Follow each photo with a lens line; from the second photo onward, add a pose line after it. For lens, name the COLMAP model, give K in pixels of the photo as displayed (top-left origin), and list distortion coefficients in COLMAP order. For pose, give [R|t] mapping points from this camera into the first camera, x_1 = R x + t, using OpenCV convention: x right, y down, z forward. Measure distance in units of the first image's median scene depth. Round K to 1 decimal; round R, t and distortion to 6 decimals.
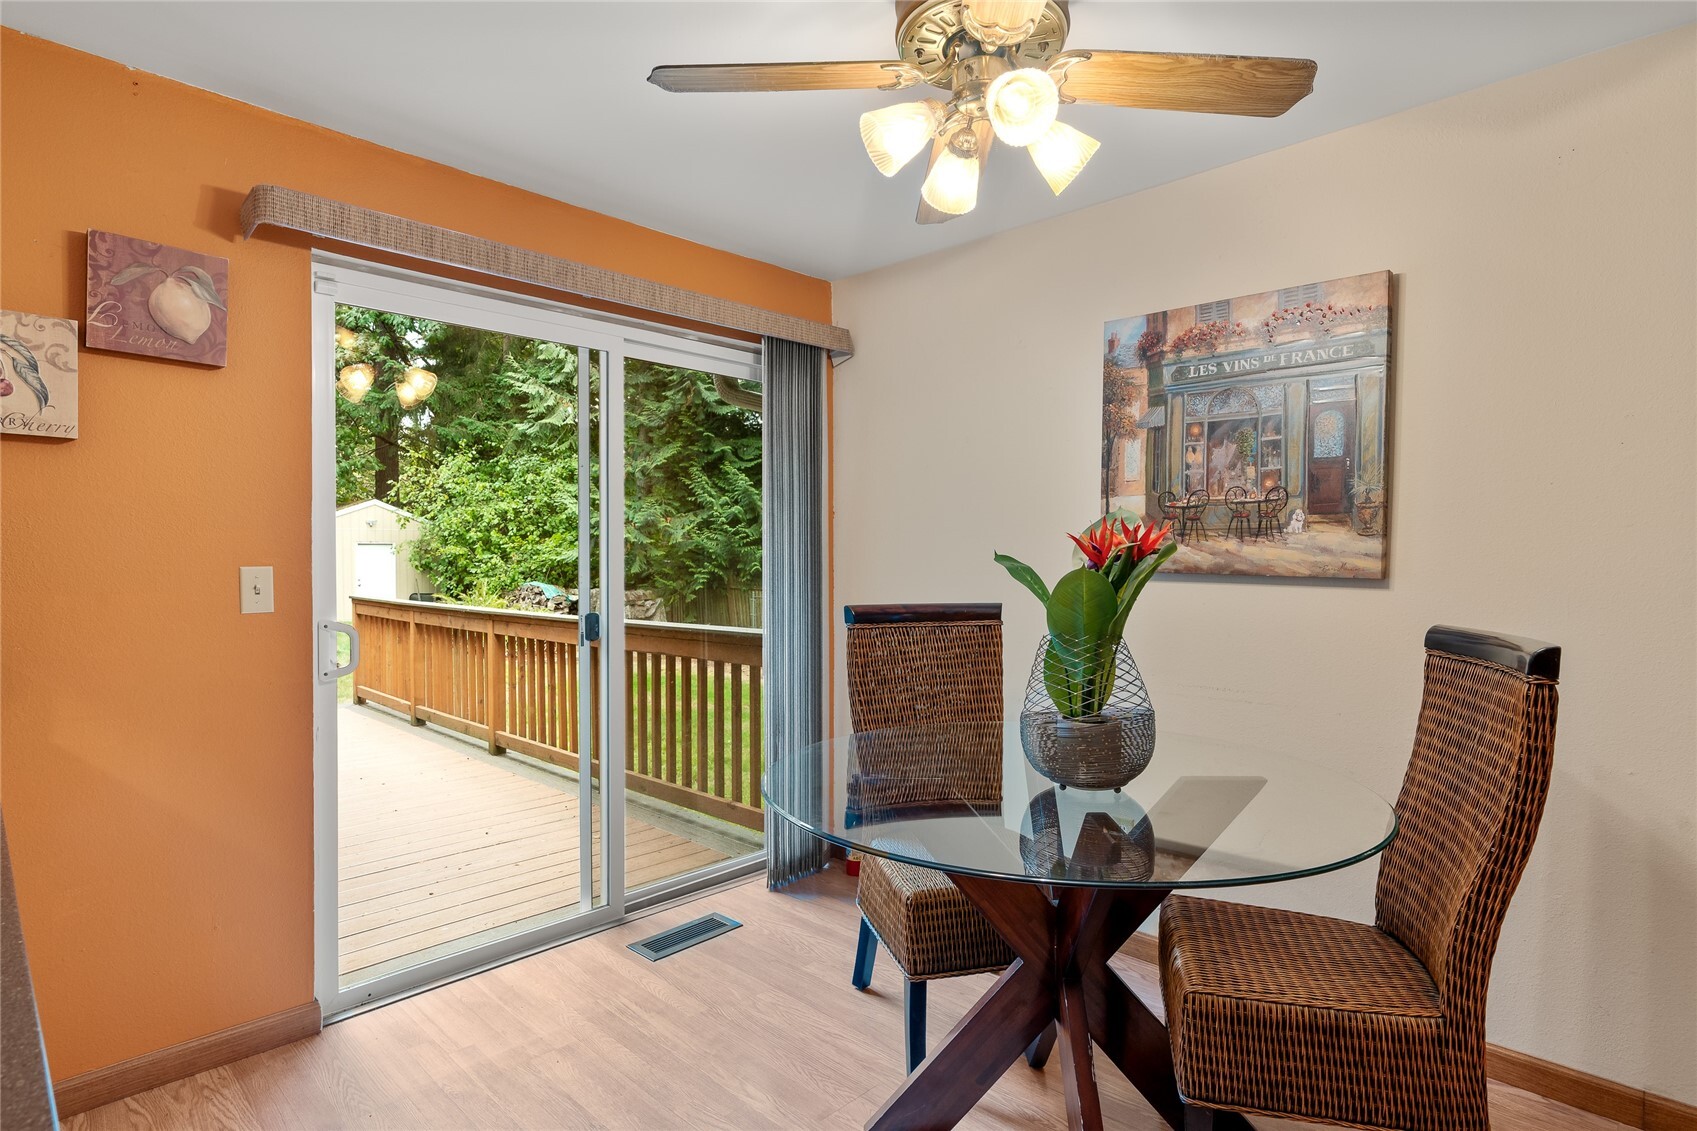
lens RADIAL K [[895.6, 0, 840.4], [0, 895.6, 560.8], [0, 0, 1]] dist [-0.014789, 0.007279]
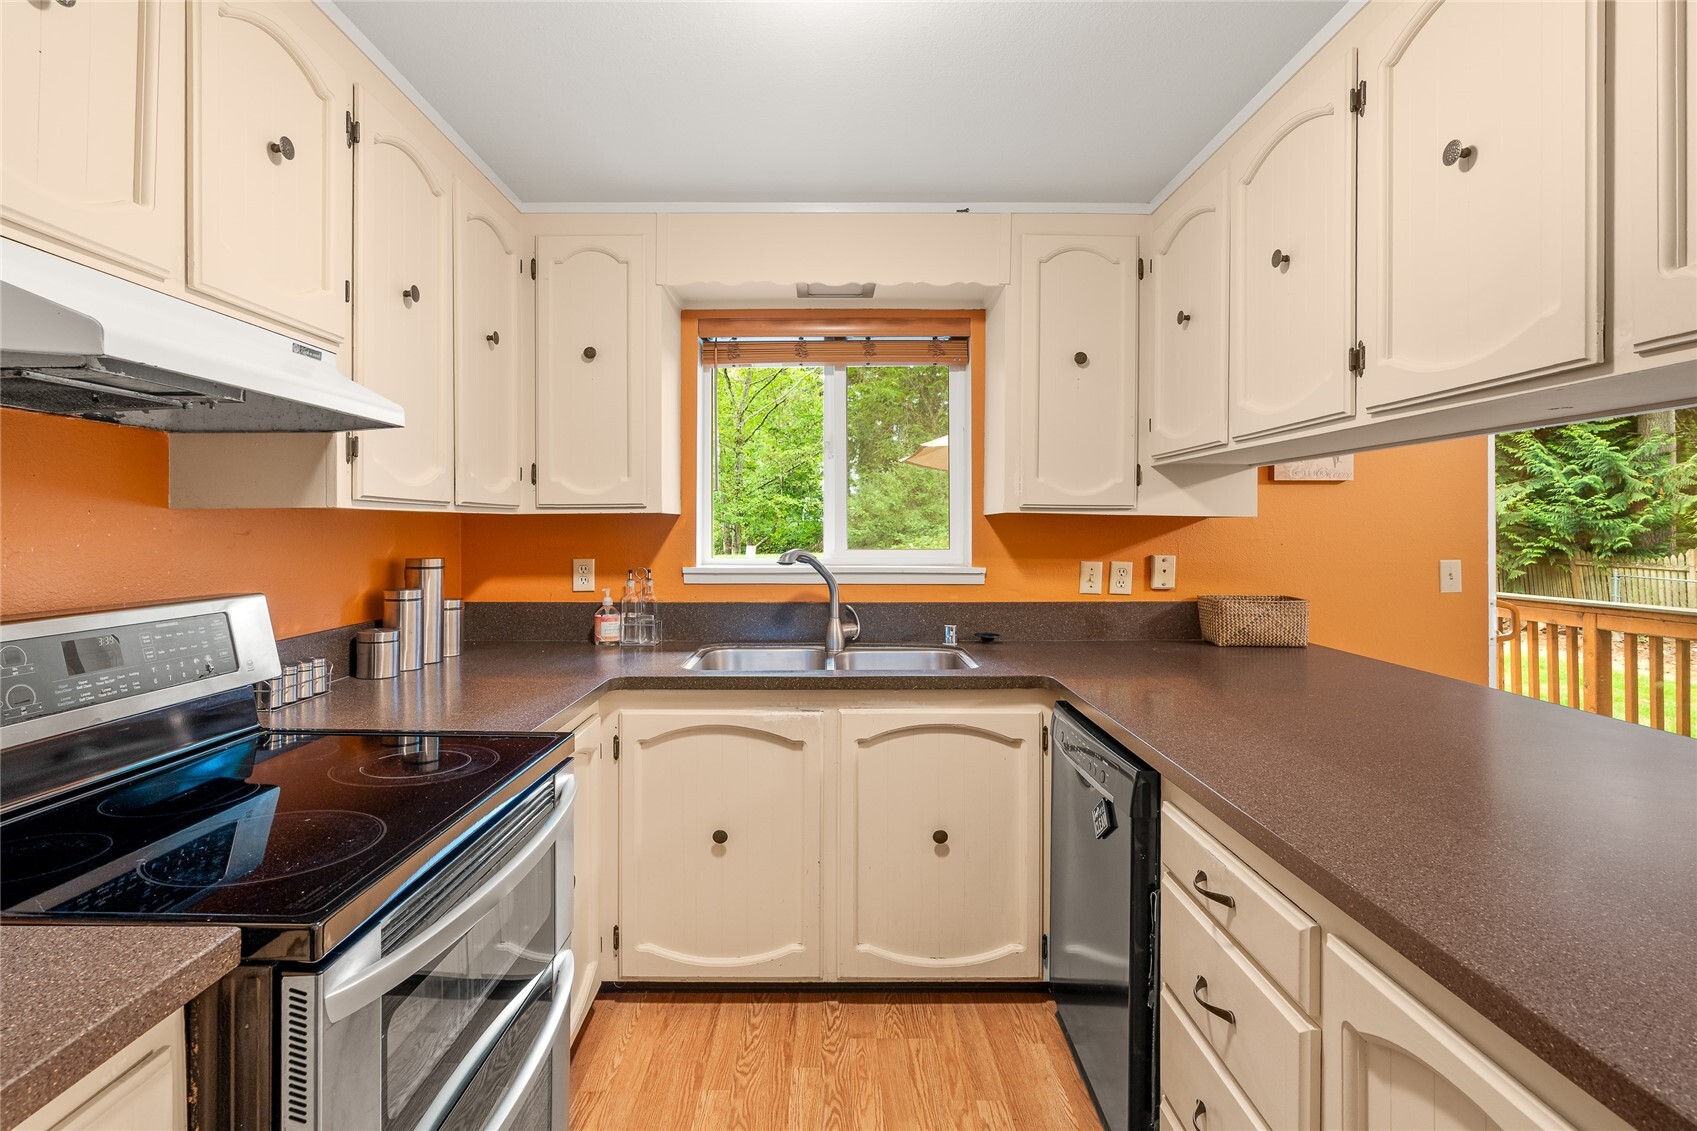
lens RADIAL K [[791.5, 0, 852.2], [0, 791.5, 516.6], [0, 0, 1]] dist [-0.005146, -0.000252]
pose [[0.696042, -0.006983, -0.717968, -0.410282], [-0.003466, 0.999908, -0.013085, -0.038170], [0.717993, 0.011596, 0.695954, -0.551226]]
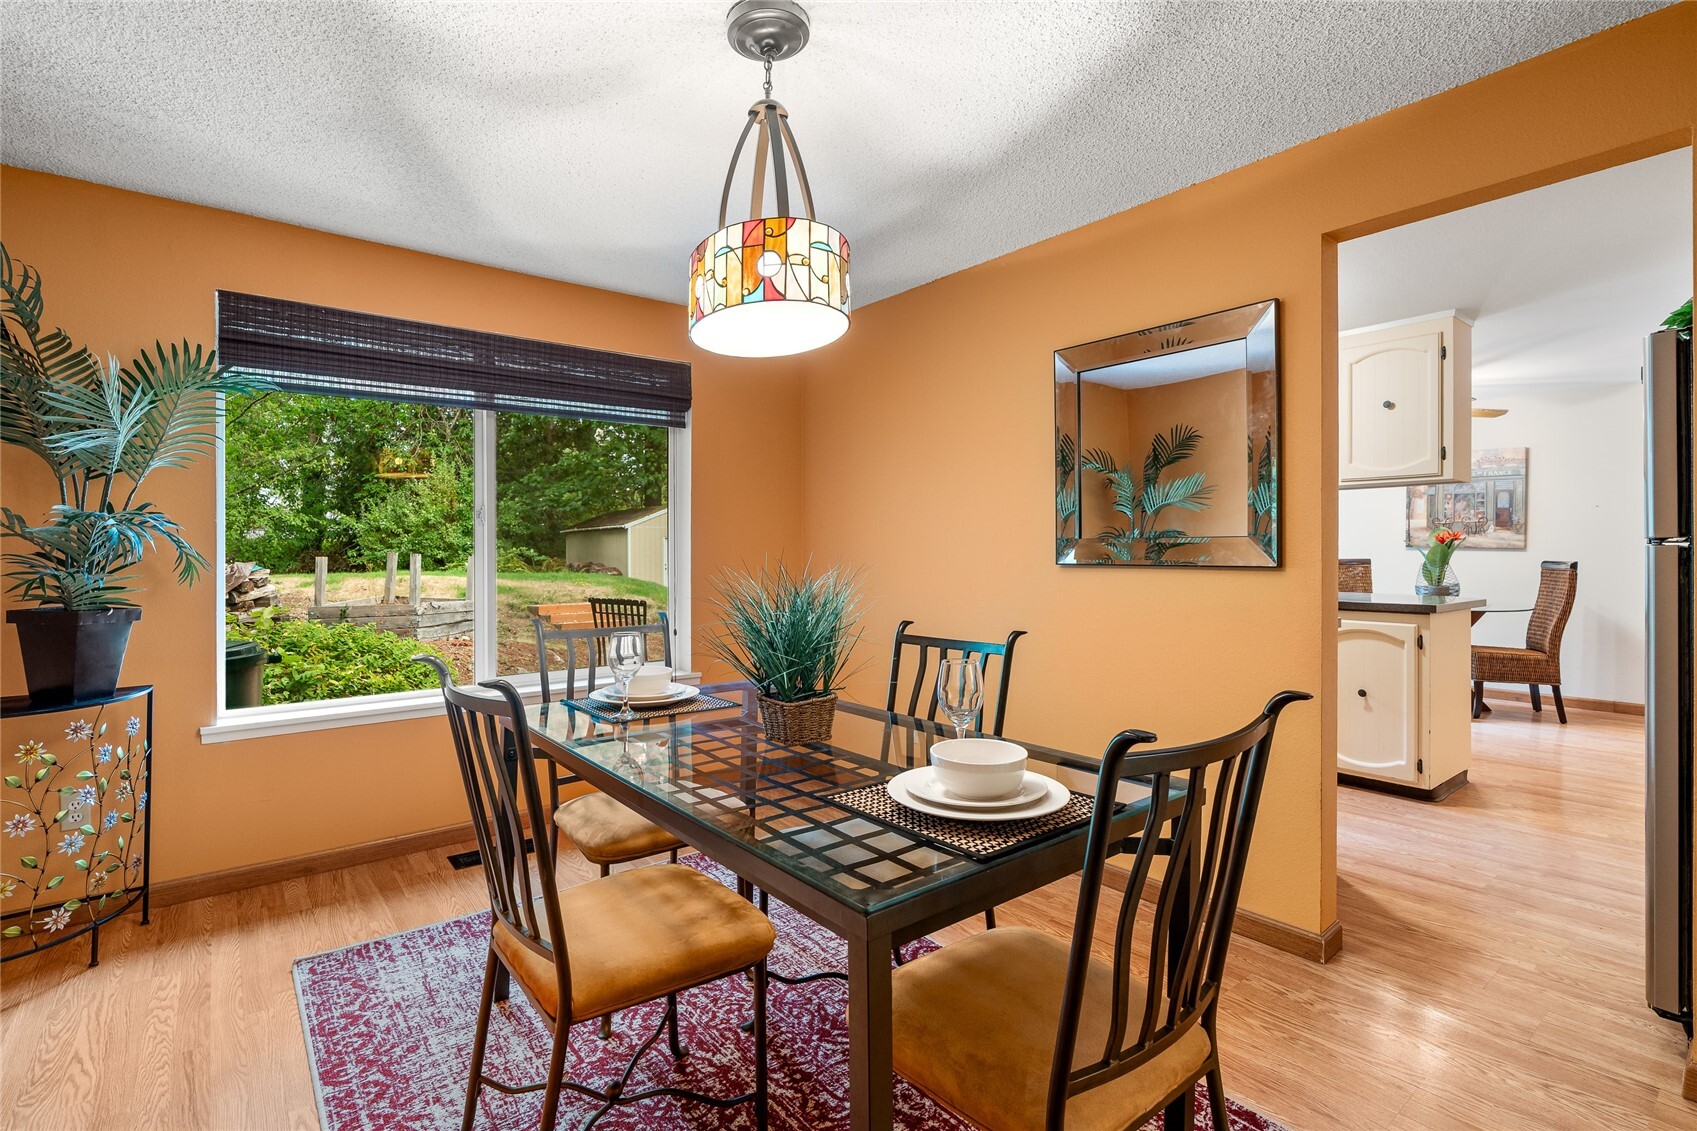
lens RADIAL K [[792.7, 0, 846.6], [0, 792.7, 544.9], [0, 0, 1]] dist [-0.005210, -0.000055]
pose [[0.991947, -0.006189, -0.126504, -1.240653], [0.005625, 0.999973, -0.004815, 0.008362], [0.126530, 0.004065, 0.991954, -1.812767]]
